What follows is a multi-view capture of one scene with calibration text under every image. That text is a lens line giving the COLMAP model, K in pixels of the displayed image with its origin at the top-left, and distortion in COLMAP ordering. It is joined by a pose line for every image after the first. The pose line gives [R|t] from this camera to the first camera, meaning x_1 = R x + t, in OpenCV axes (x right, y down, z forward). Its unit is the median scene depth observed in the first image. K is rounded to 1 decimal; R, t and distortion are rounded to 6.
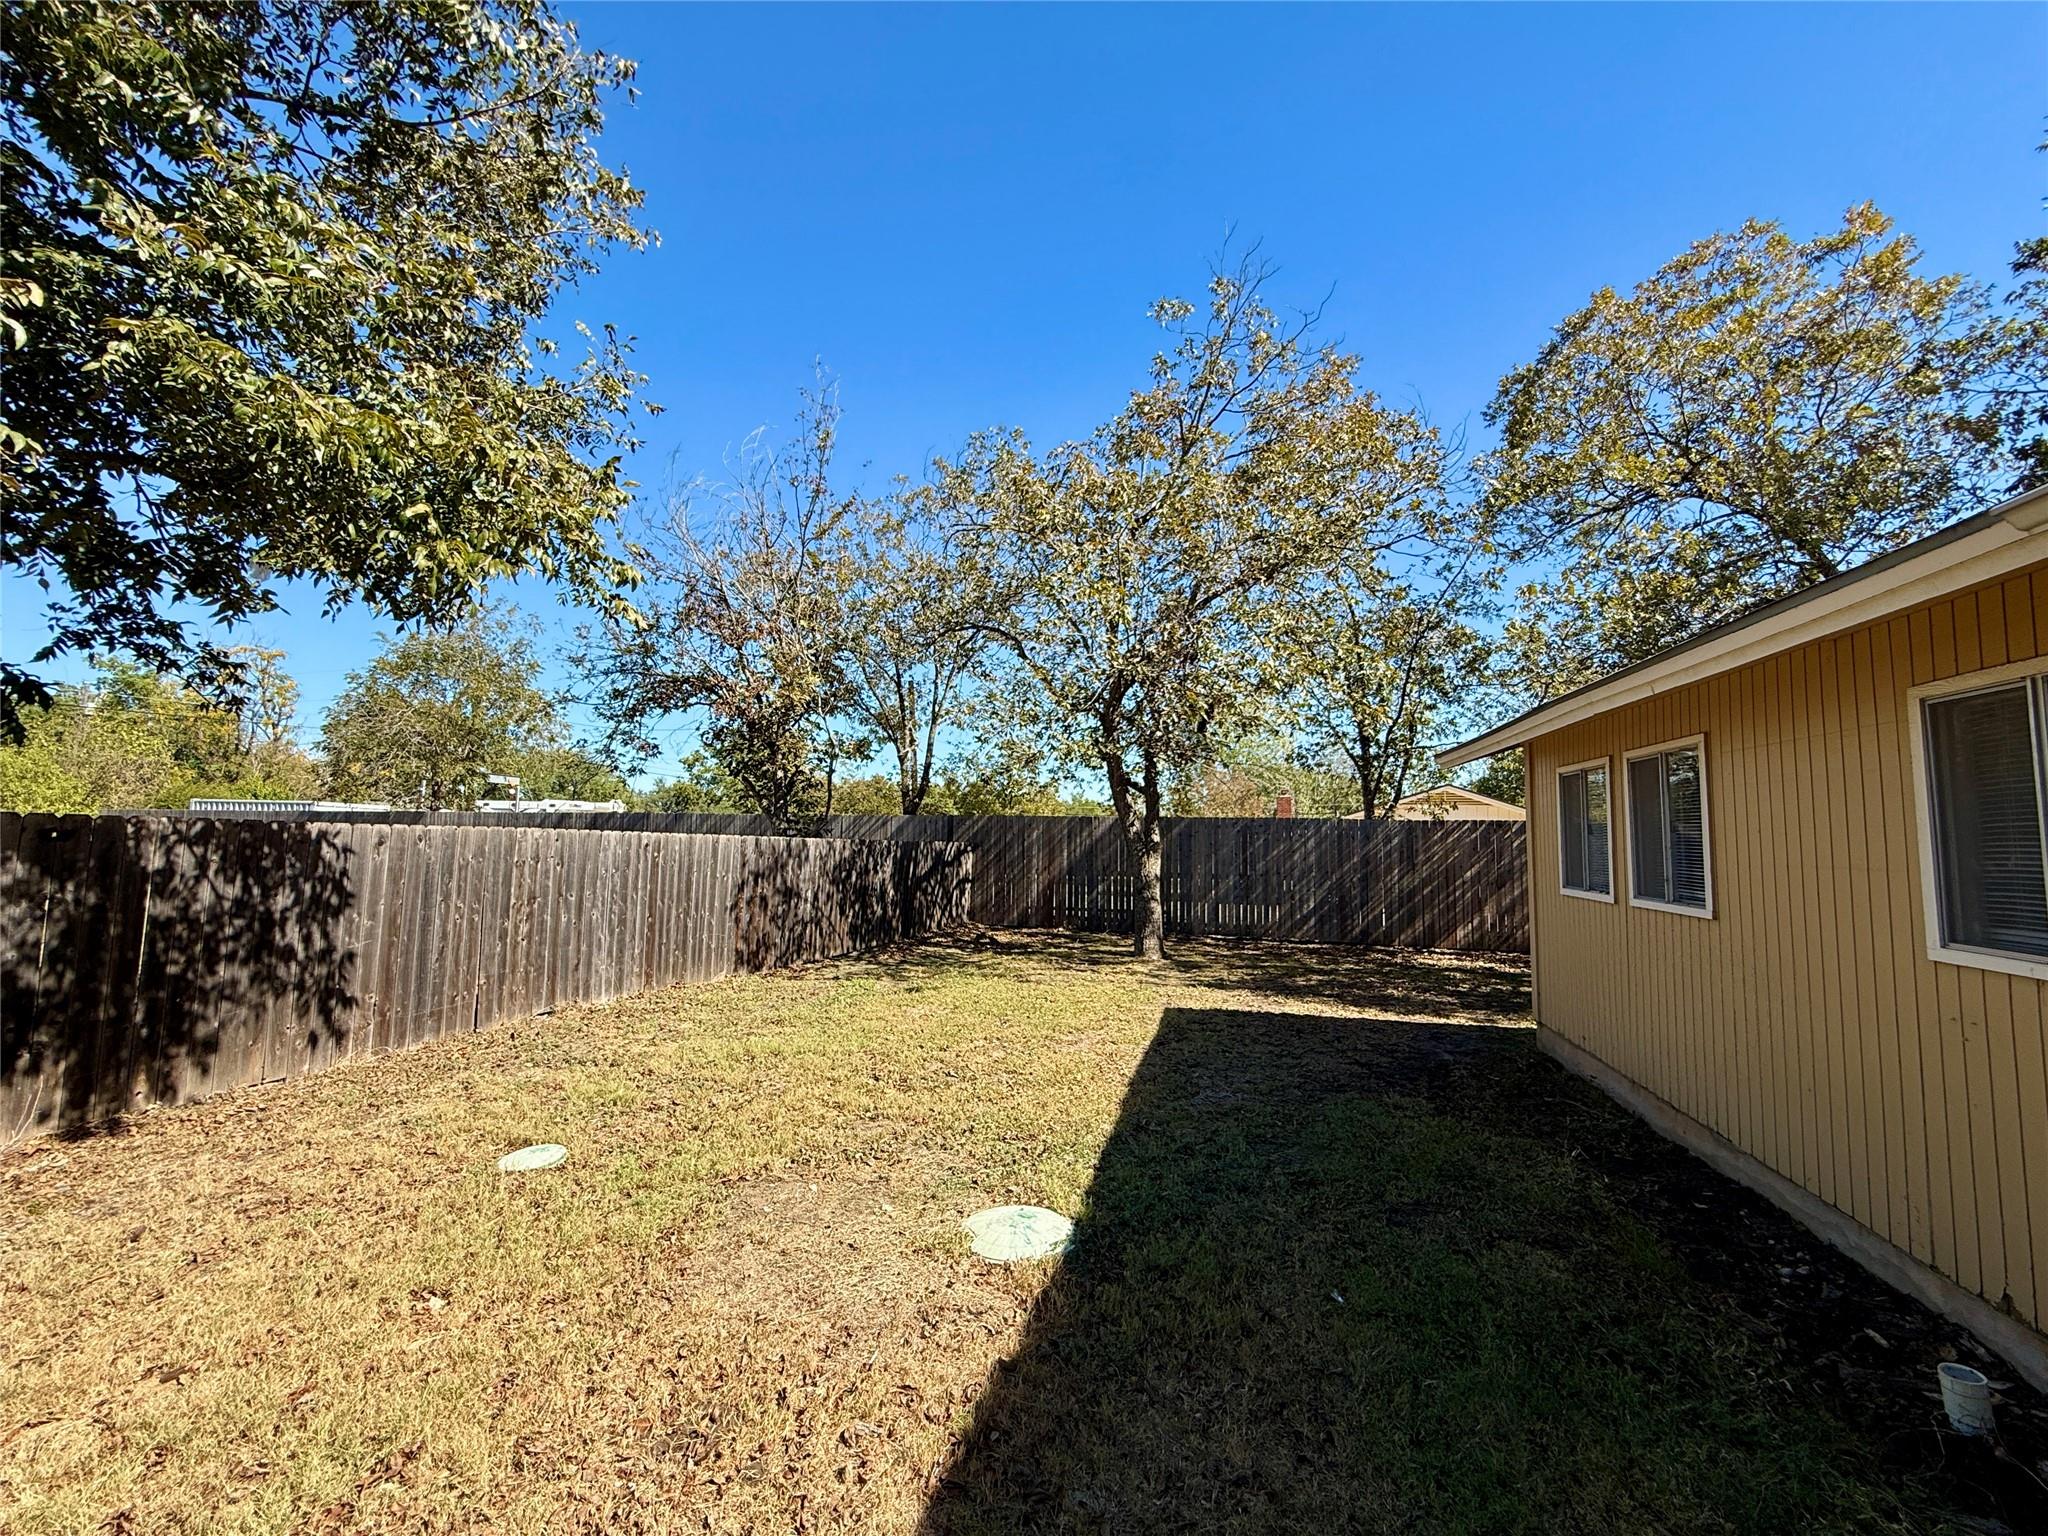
lens RADIAL K [[817.2, 0, 1019.9], [0, 817.2, 780.1], [0, 0, 1]] dist [-0.000274, -0.000055]
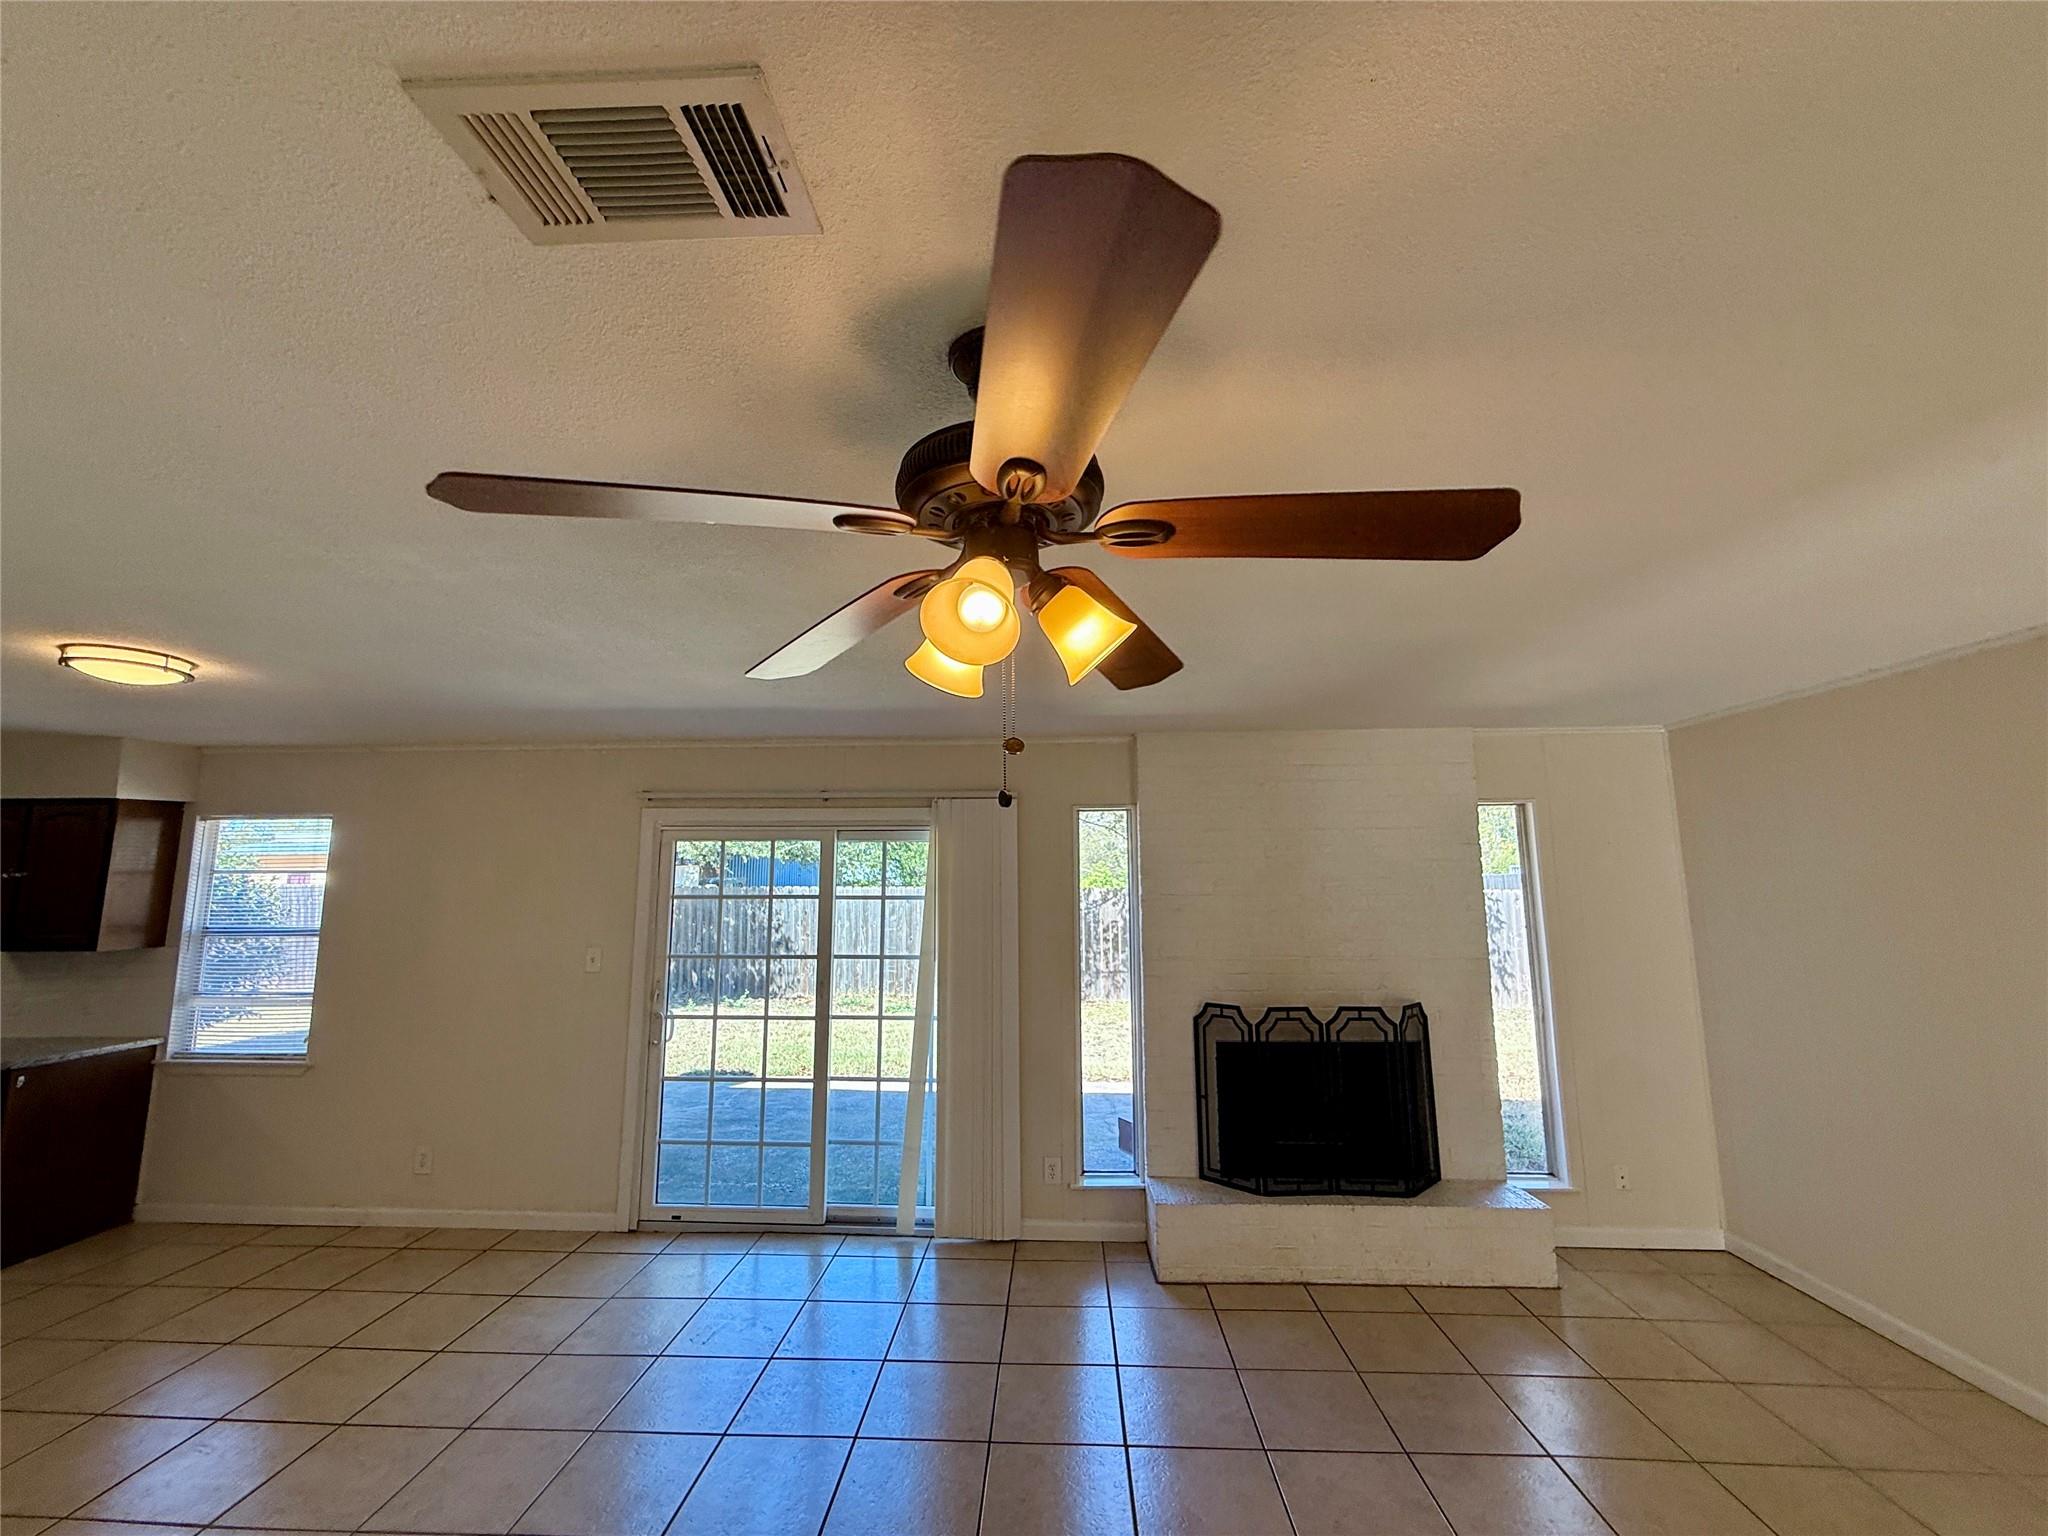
lens RADIAL K [[817.2, 0, 1018.2], [0, 817.2, 768.8], [0, 0, 1]] dist [-0.000274, -0.000055]
pose [[0.198954, -0.149873, -0.968481, 0.894825], [0.079510, 0.987448, -0.136474, -0.055339], [0.976778, -0.049852, 0.208373, -0.554062]]
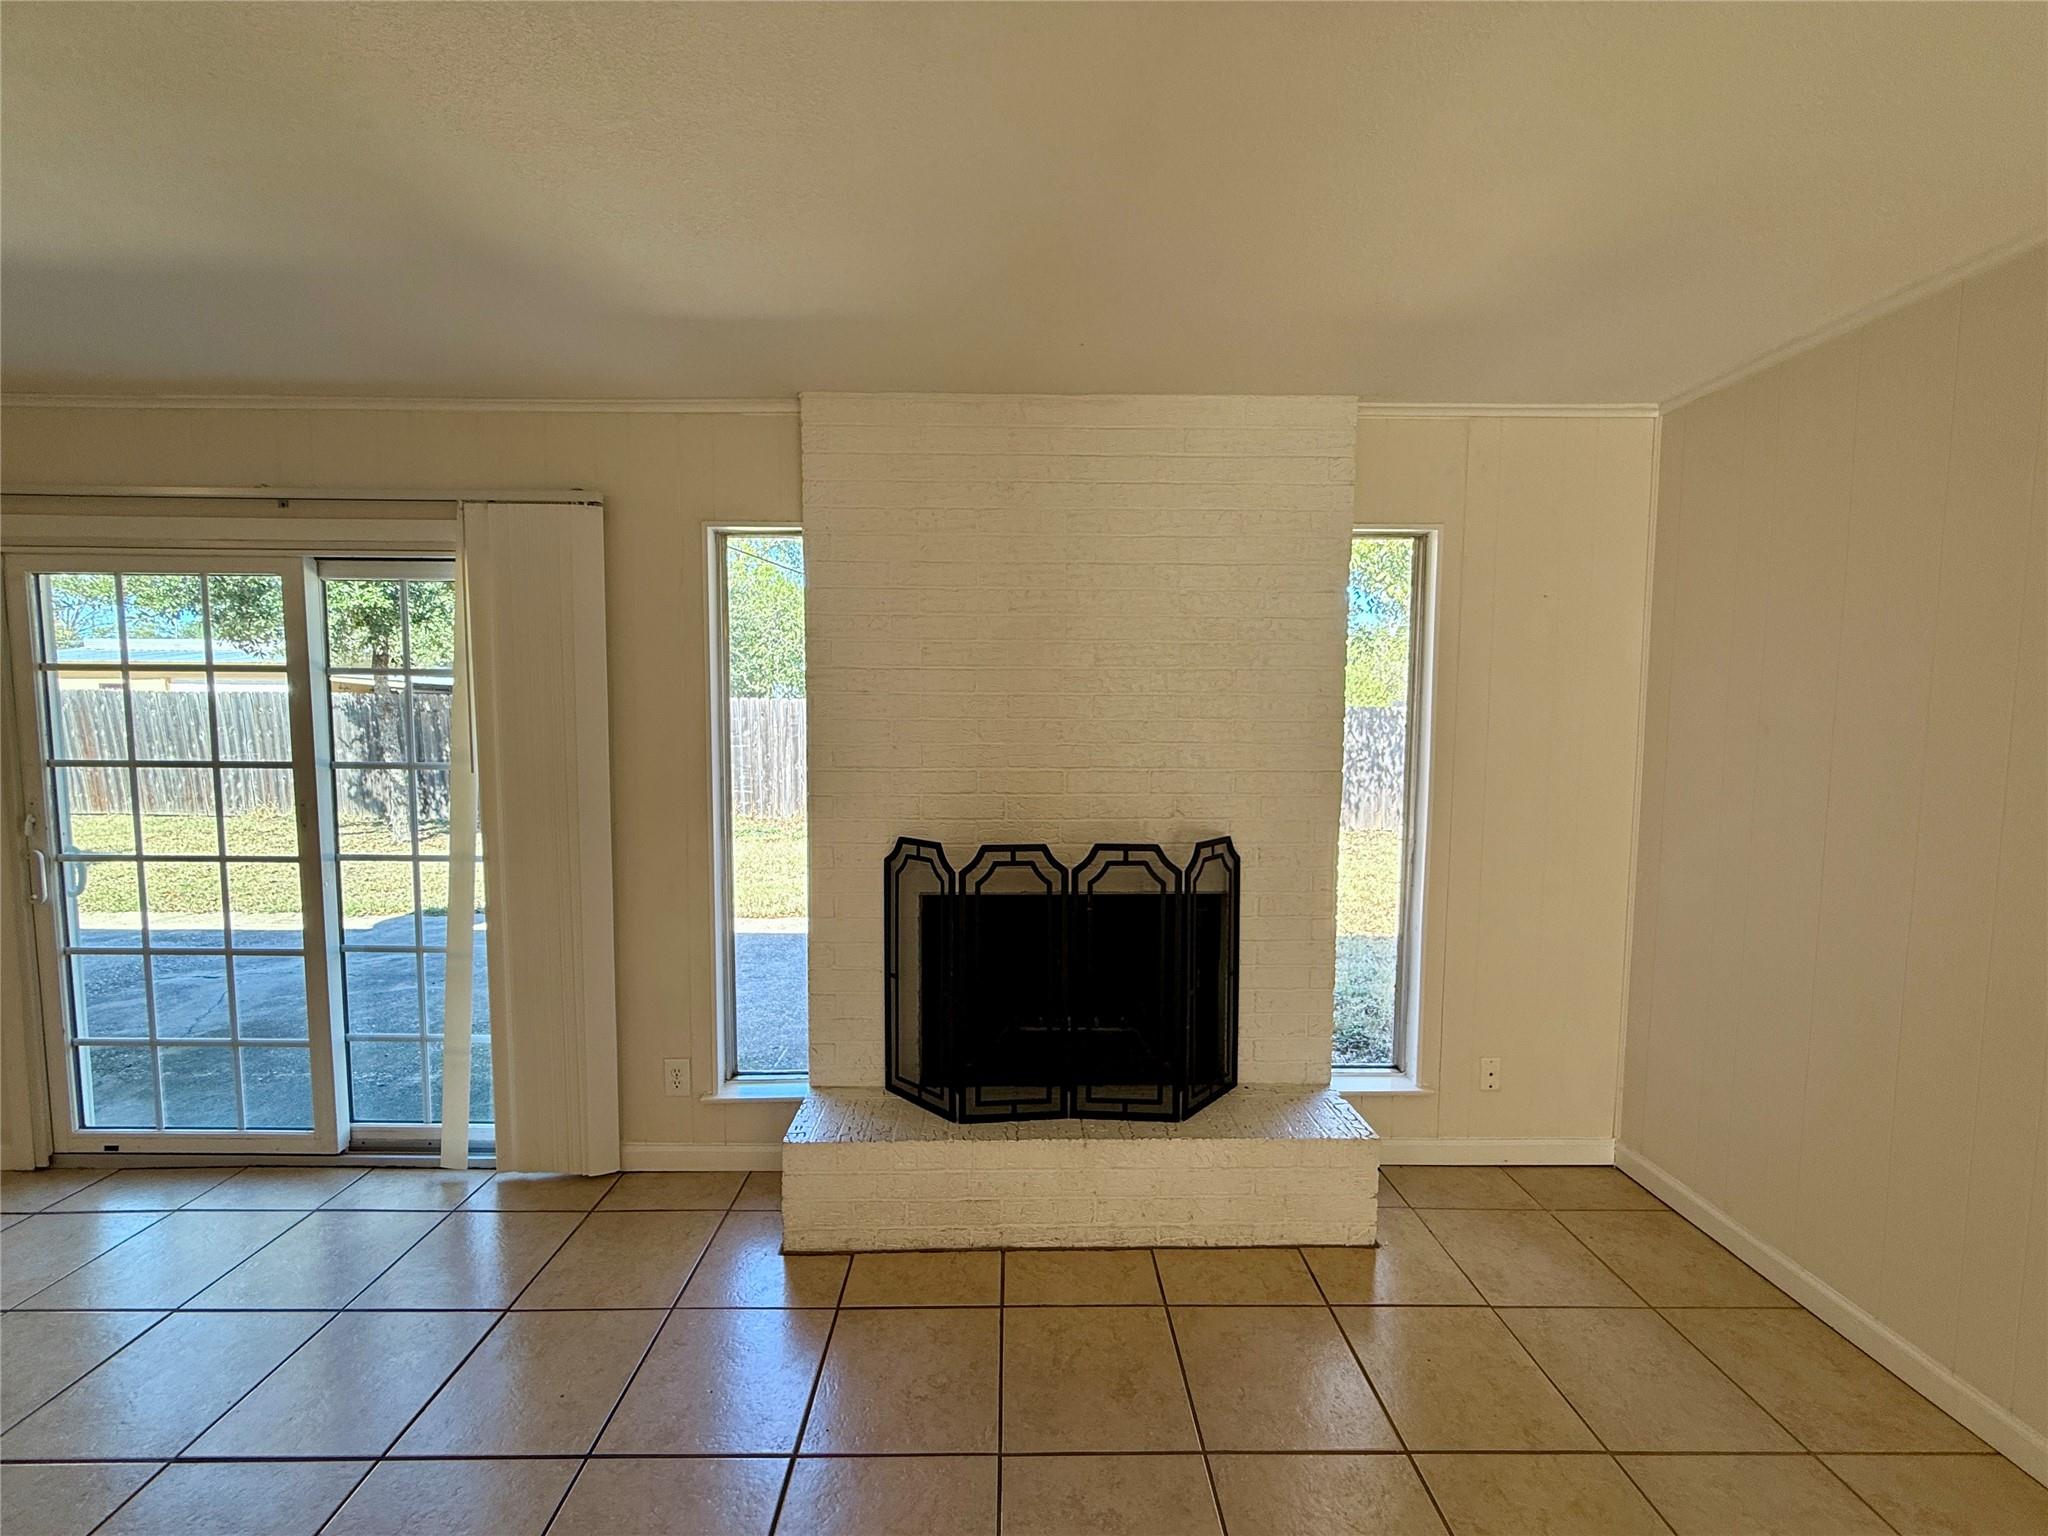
lens RADIAL K [[817.2, 0, 1015.2], [0, 817.2, 767.9], [0, 0, 1]] dist [-0.000274, -0.000055]
pose [[0.261947, 0.057796, -0.963350, 0.702263], [0.069623, 0.994473, 0.078594, -0.016353], [0.962568, -0.087659, 0.256475, -0.354007]]
